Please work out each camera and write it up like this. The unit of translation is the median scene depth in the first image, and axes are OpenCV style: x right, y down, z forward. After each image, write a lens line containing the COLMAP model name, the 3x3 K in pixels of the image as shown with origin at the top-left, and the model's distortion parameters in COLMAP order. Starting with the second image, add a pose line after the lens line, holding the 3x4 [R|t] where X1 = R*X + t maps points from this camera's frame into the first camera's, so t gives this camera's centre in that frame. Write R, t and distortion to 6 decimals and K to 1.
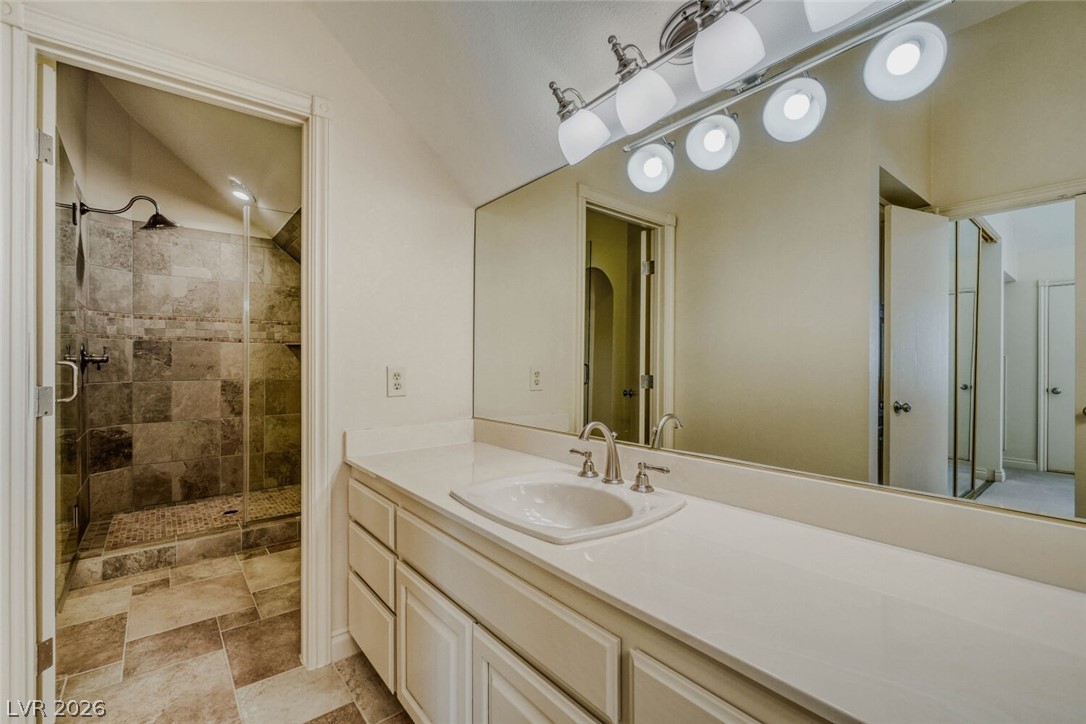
lens RADIAL K [[474.1, 0, 539.3], [0, 474.1, 356.0], [0, 0, 1]] dist [-0.001336, 0.000537]
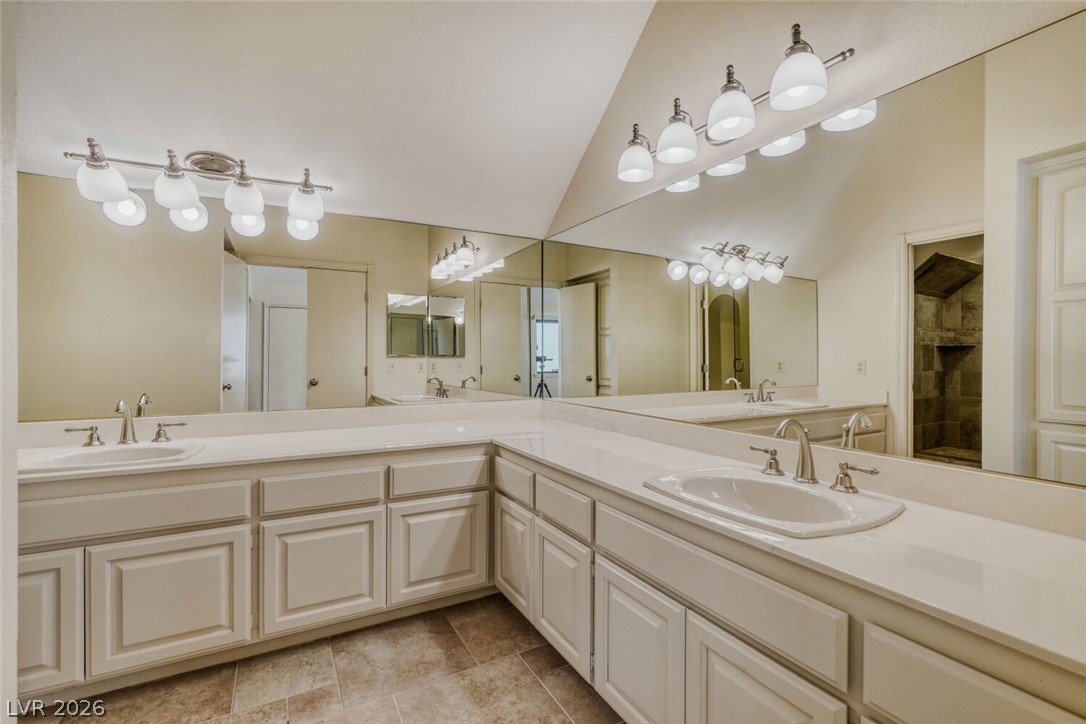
lens RADIAL K [[474.1, 0, 539.3], [0, 474.1, 356.0], [0, 0, 1]] dist [-0.001336, 0.000537]
pose [[0.164765, 0.001049, 0.986332, -0.937286], [-0.009299, 0.999957, 0.000490, 0.004731], [-0.986289, -0.009253, 0.164768, -0.364755]]
